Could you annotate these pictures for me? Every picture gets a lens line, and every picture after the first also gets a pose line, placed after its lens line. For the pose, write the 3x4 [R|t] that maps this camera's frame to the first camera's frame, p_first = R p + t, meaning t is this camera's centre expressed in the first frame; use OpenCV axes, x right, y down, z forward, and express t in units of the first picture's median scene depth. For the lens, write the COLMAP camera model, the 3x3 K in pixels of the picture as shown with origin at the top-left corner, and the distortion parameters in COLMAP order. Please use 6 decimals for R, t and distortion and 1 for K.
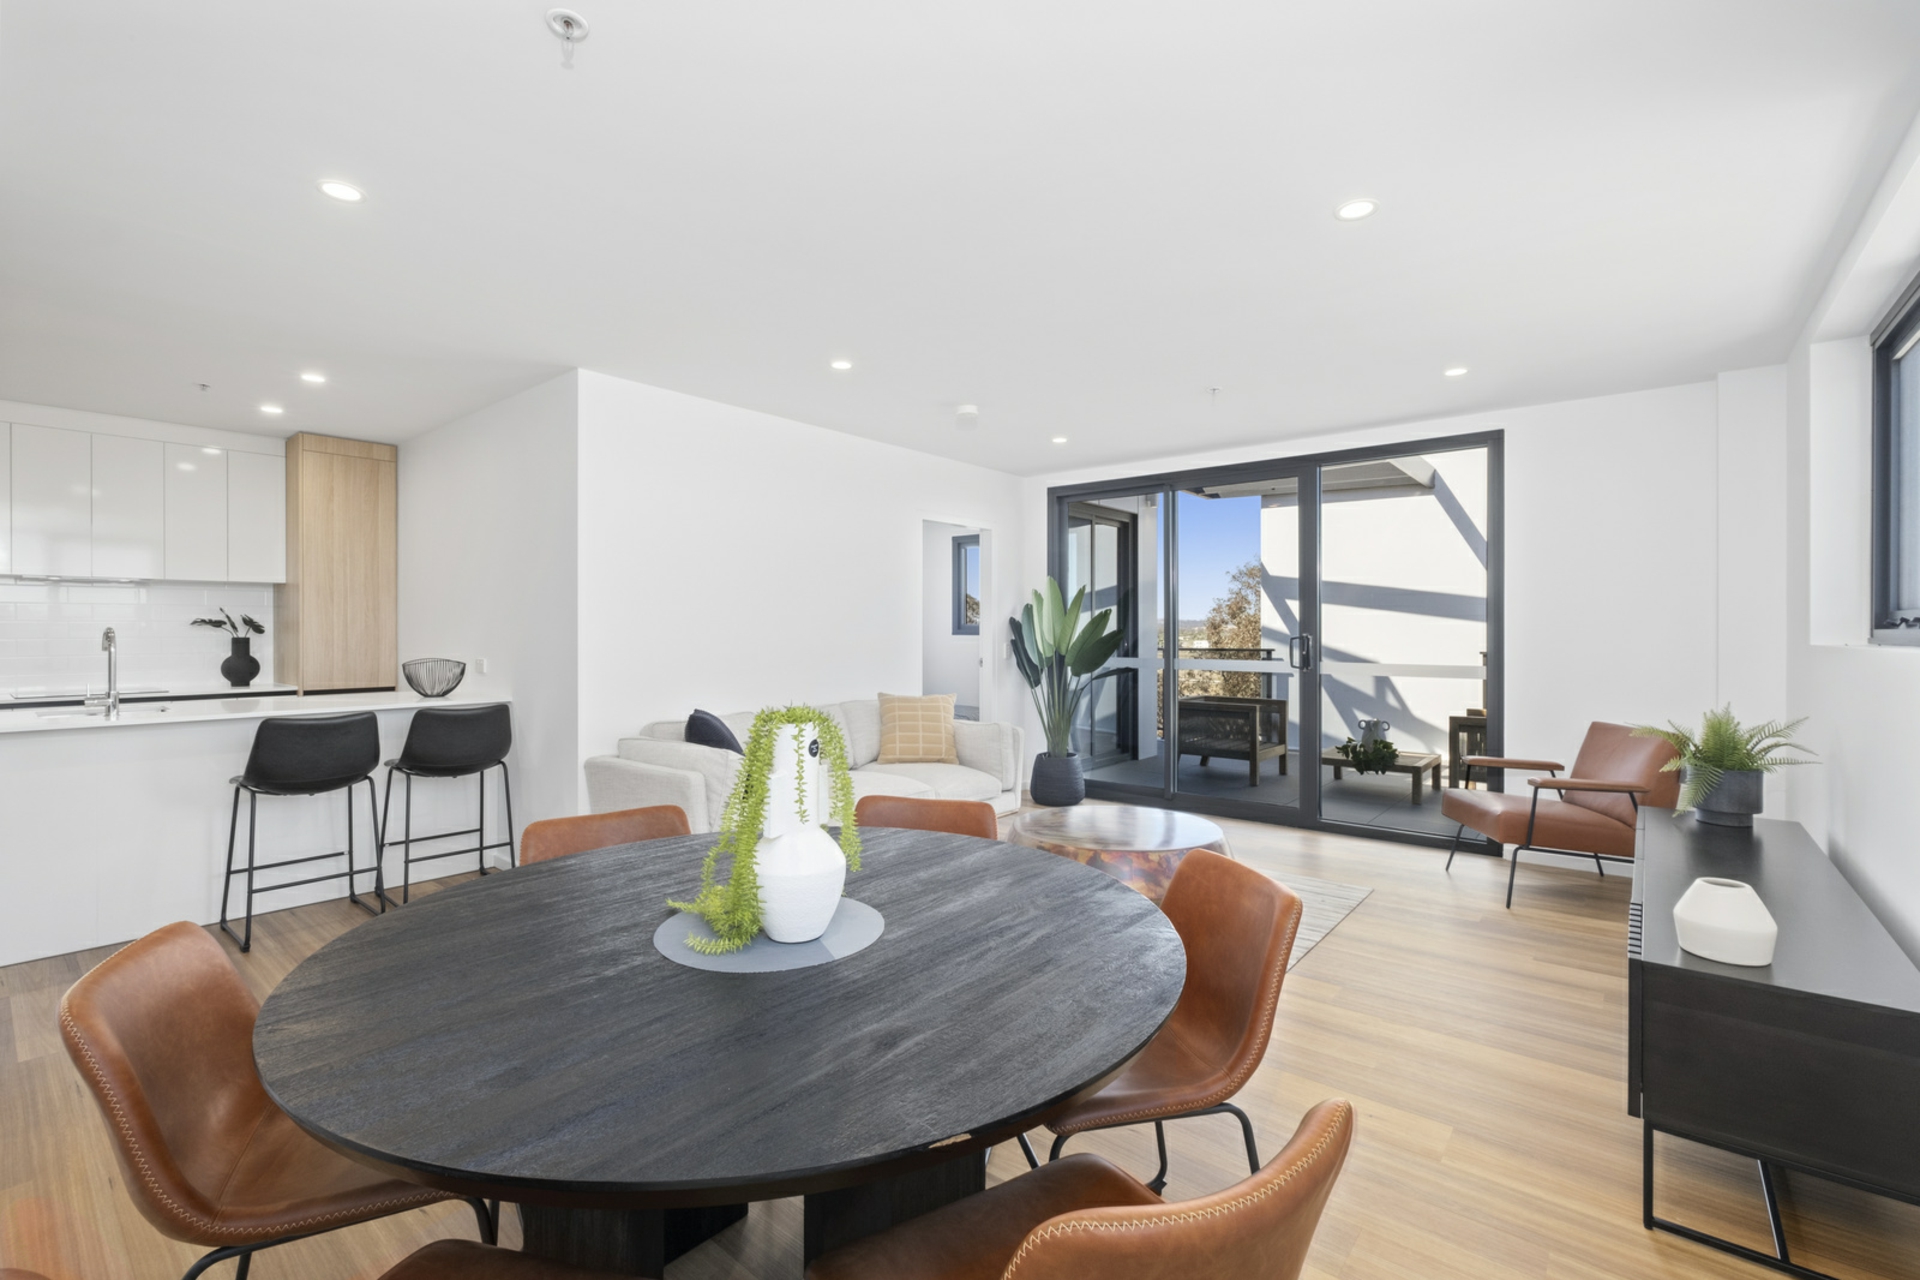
lens RADIAL K [[832.5, 0, 930.3], [0, 832.5, 633.7], [0, 0, 1]] dist [-0.000491, -0.000038]
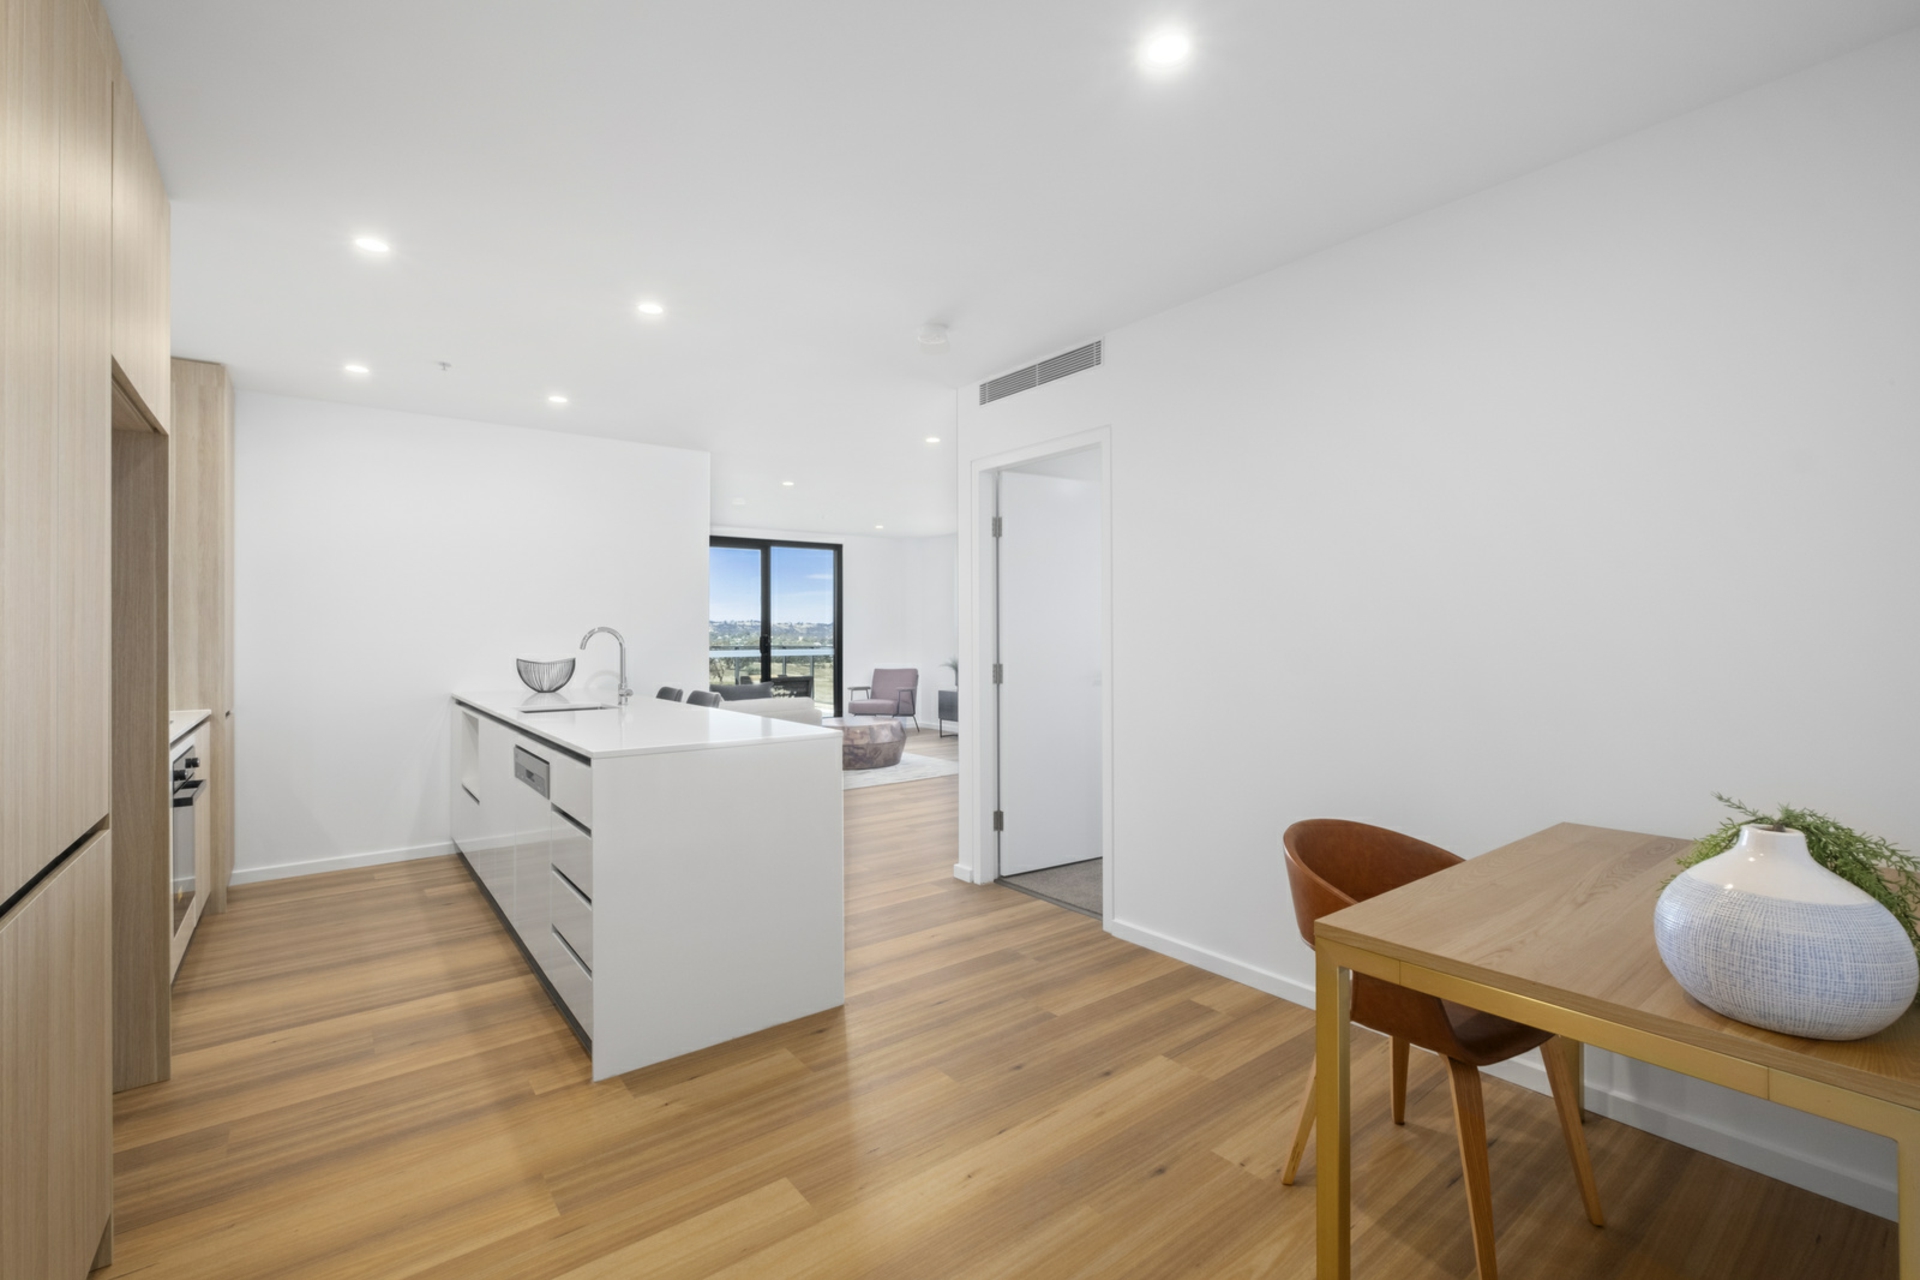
lens RADIAL K [[832.5, 0, 935.6], [0, 832.5, 626.9], [0, 0, 1]] dist [-0.000491, -0.000038]
pose [[0.210557, 0.006045, 0.977563, -1.317505], [0.009673, 0.999919, -0.008267, 0.003064], [-0.977534, 0.011197, 0.210481, 0.219101]]
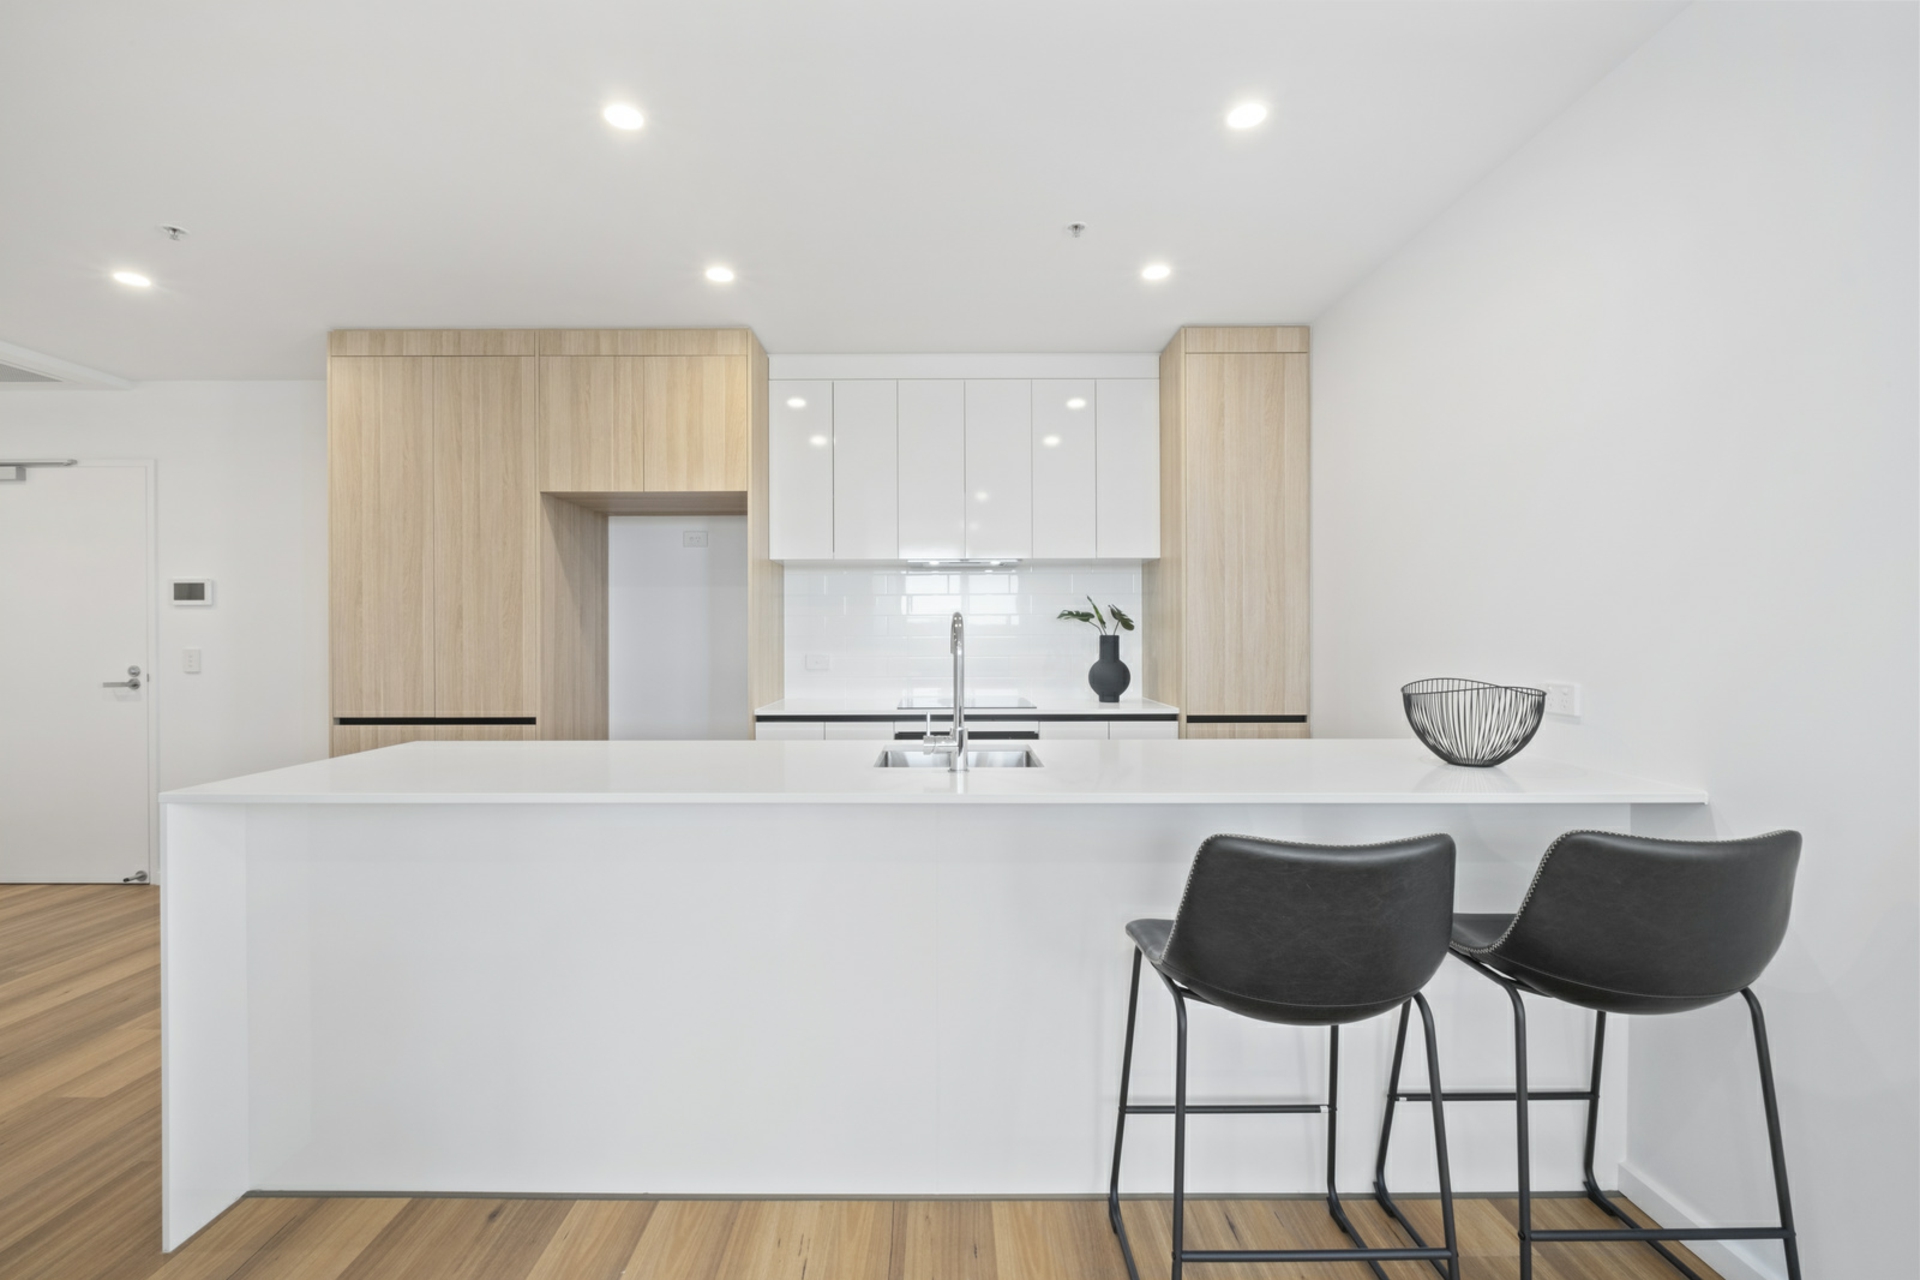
lens RADIAL K [[832.5, 0, 951.5], [0, 832.5, 636.3], [0, 0, 1]] dist [-0.000491, -0.000038]
pose [[0.662718, -0.002150, -0.748866, -0.372782], [0.000269, 0.999996, -0.002633, 0.006923], [0.748869, 0.001543, 0.662716, 0.411361]]
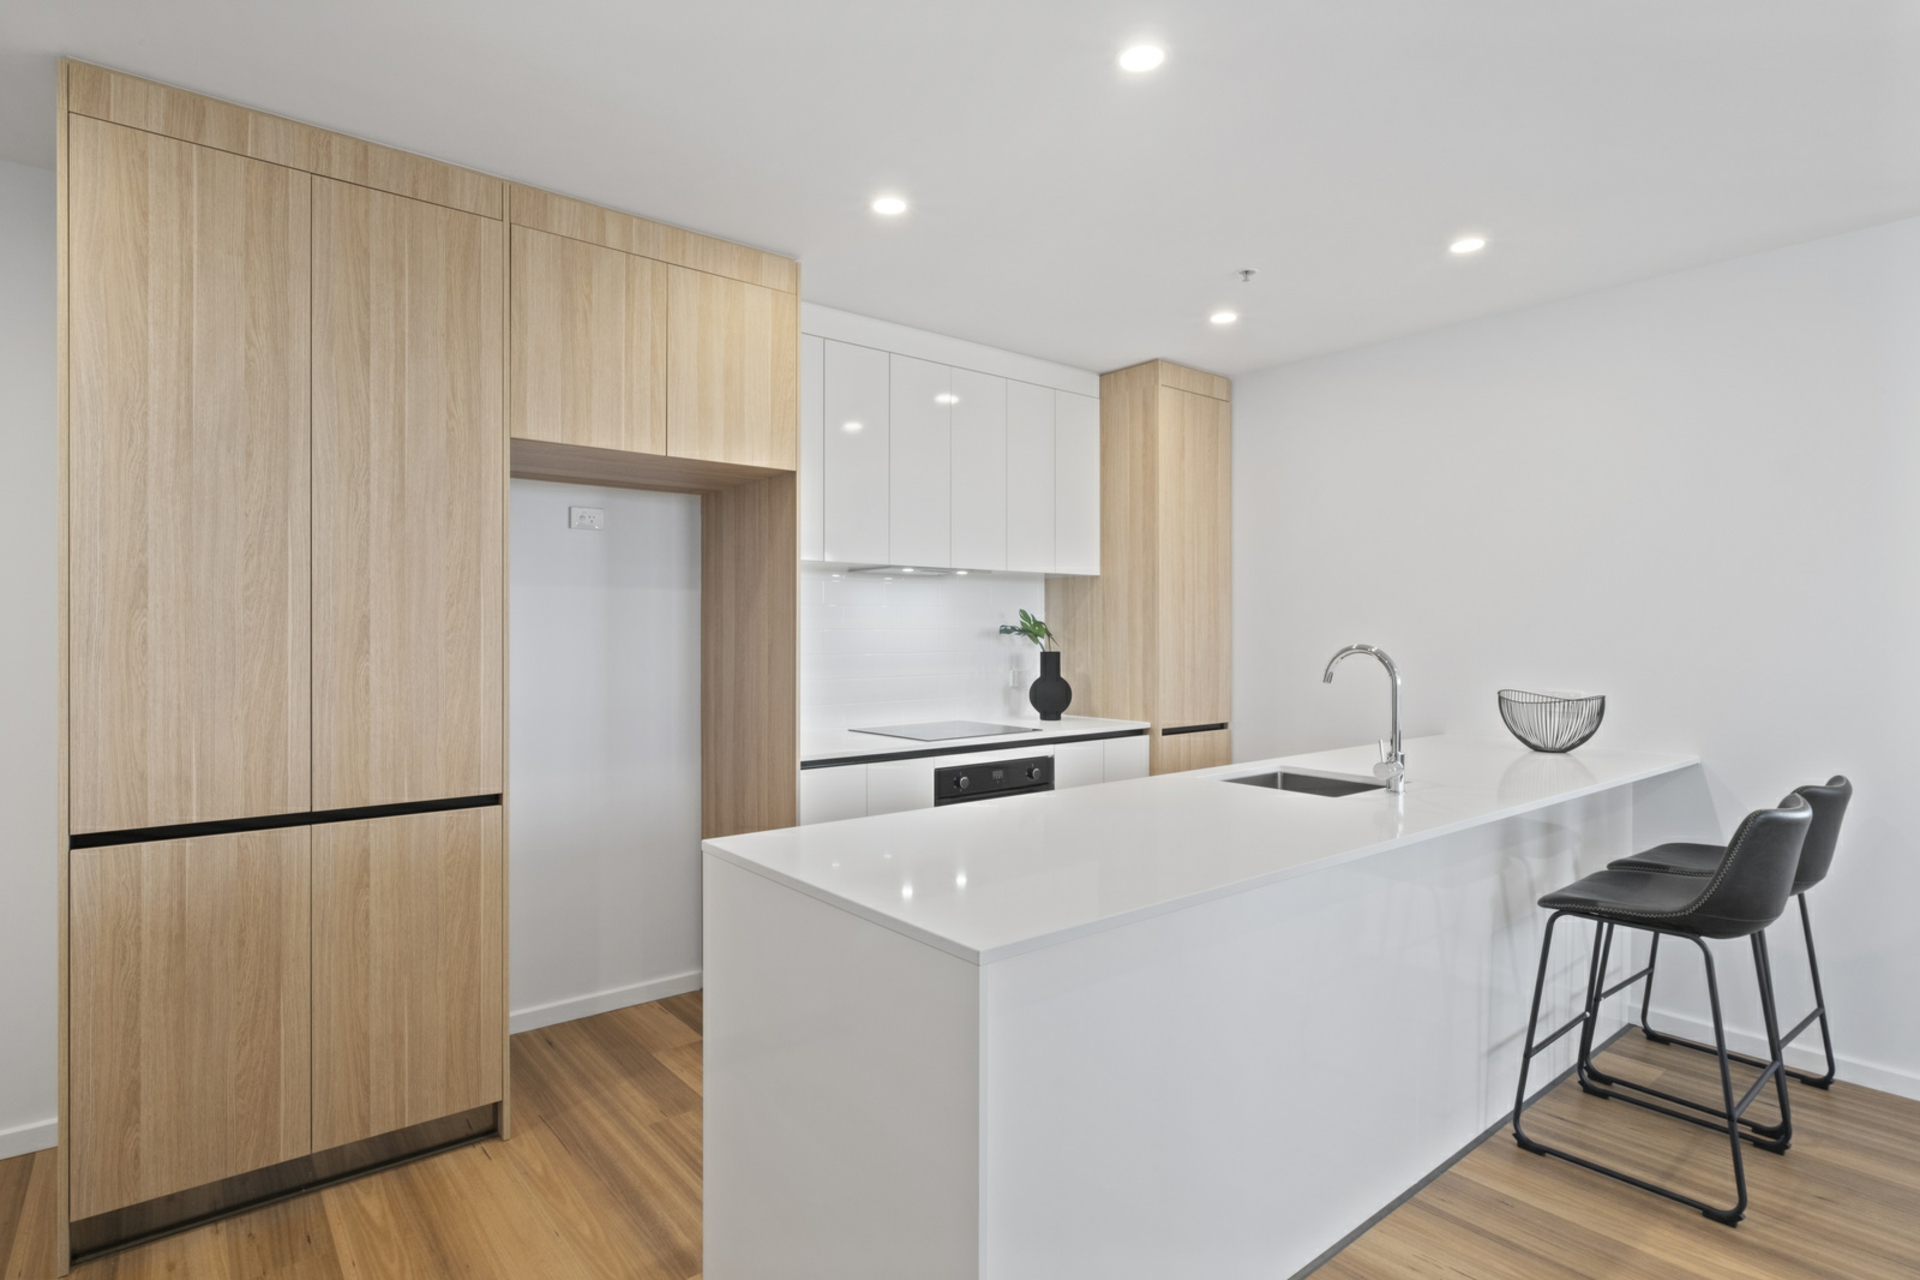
lens RADIAL K [[967.6, 0, 959.3], [0, 967.6, 630.8], [0, 0, 1]] dist [0.001666, 0.000100]
pose [[0.986324, 0.000986, -0.164813, -0.770506], [-0.001717, 0.999989, -0.004293, -0.009976], [0.164807, 0.004517, 0.986315, 0.166565]]
